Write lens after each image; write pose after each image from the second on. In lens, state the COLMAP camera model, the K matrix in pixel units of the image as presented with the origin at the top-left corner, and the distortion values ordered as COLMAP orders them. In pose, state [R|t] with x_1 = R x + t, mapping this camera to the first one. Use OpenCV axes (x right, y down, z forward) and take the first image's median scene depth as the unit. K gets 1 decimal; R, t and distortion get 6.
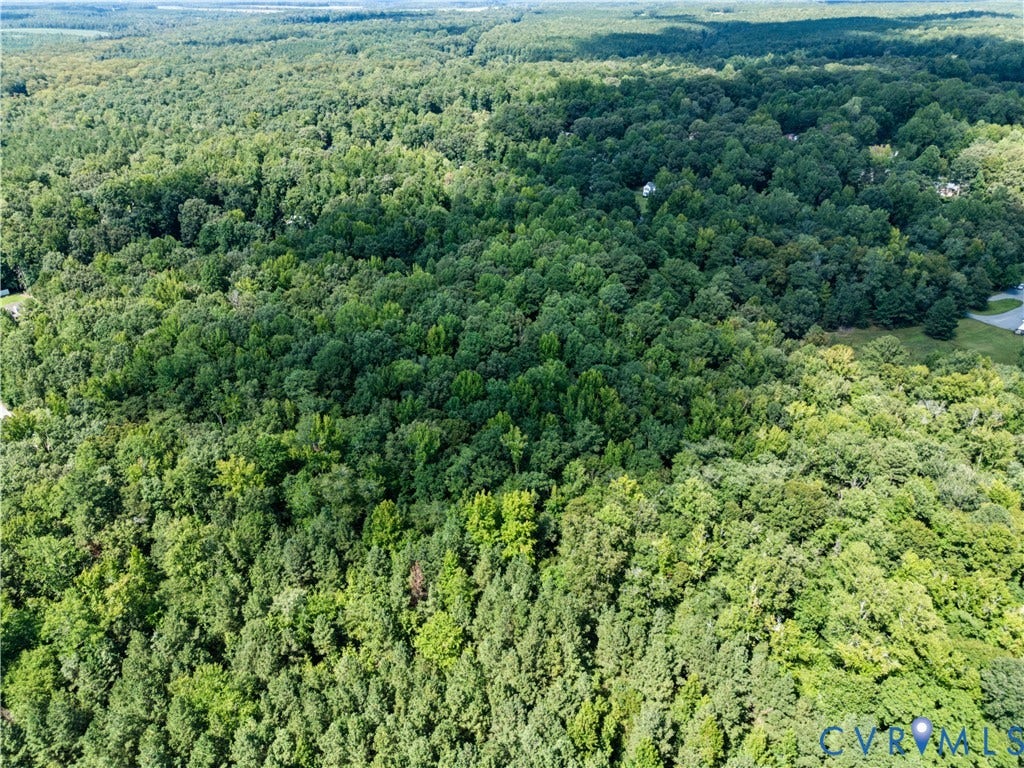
lens RADIAL K [[766.2, 0, 518.1], [0, 766.2, 386.5], [0, 0, 1]] dist [0.030306, -0.002919]
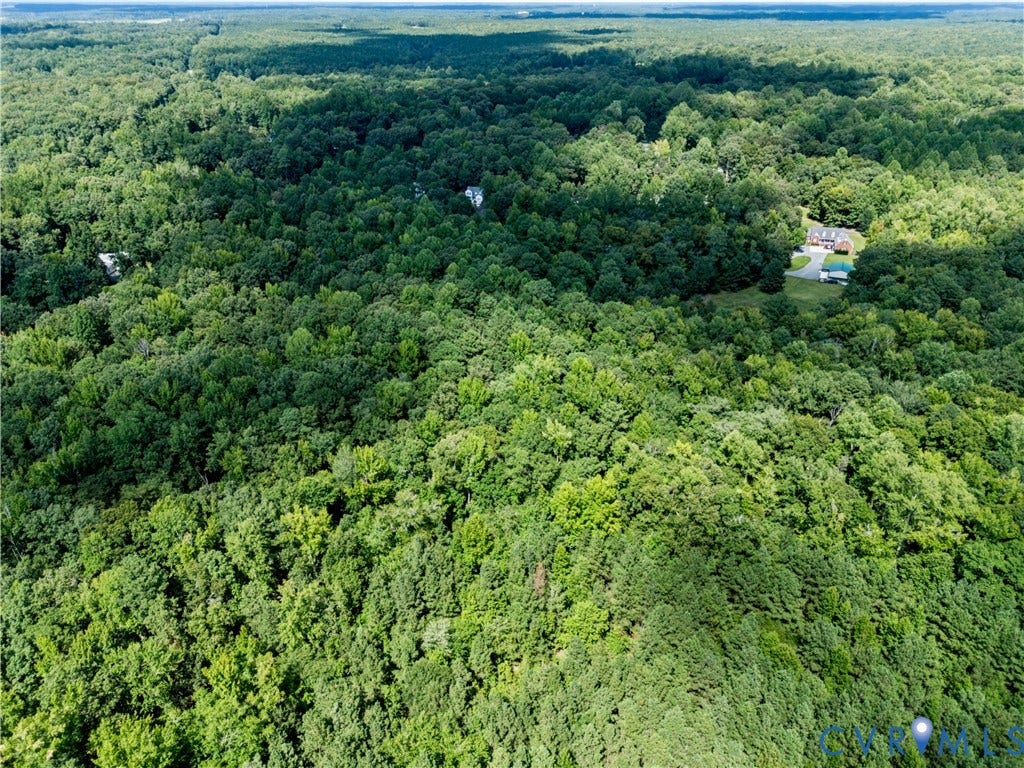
lens RADIAL K [[766.2, 0, 507.8], [0, 766.2, 383.7], [0, 0, 1]] dist [0.030306, -0.002919]
pose [[0.918230, -0.168375, 0.358475, -0.201443], [0.174798, 0.984495, 0.014672, -0.009953], [-0.355387, 0.049188, 0.933424, 0.026981]]
